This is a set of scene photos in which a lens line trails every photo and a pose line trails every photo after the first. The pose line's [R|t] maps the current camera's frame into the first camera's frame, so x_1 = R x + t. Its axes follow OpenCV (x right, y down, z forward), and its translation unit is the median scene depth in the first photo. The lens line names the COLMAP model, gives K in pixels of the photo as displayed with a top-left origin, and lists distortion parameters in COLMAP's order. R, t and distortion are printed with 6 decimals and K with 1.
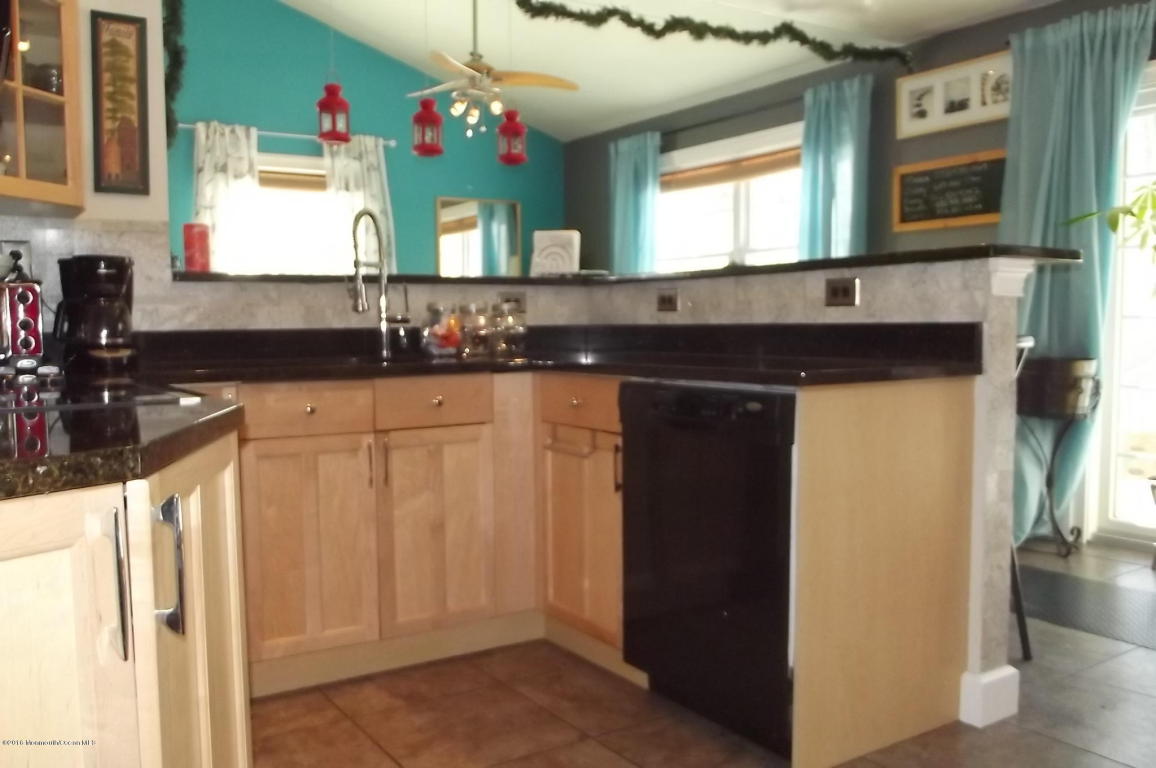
lens RADIAL K [[990.6, 0, 579.9], [0, 990.6, 402.9], [0, 0, 1]] dist [-0.067044, 0.055056]
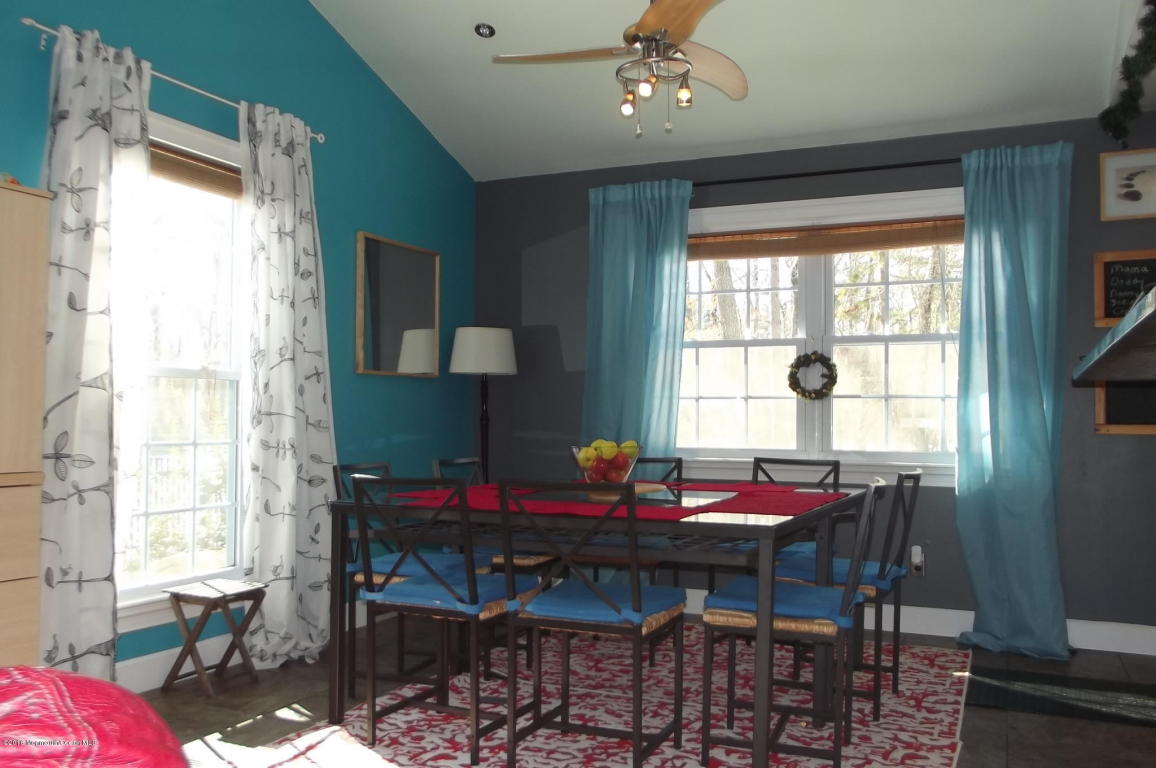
lens RADIAL K [[990.6, 0, 579.9], [0, 990.6, 402.9], [0, 0, 1]] dist [-0.067044, 0.055056]
pose [[0.843969, 0.028718, 0.535622, -0.427368], [0.027695, 0.994901, -0.096982, -0.031228], [-0.535676, 0.096684, 0.838870, 0.440809]]
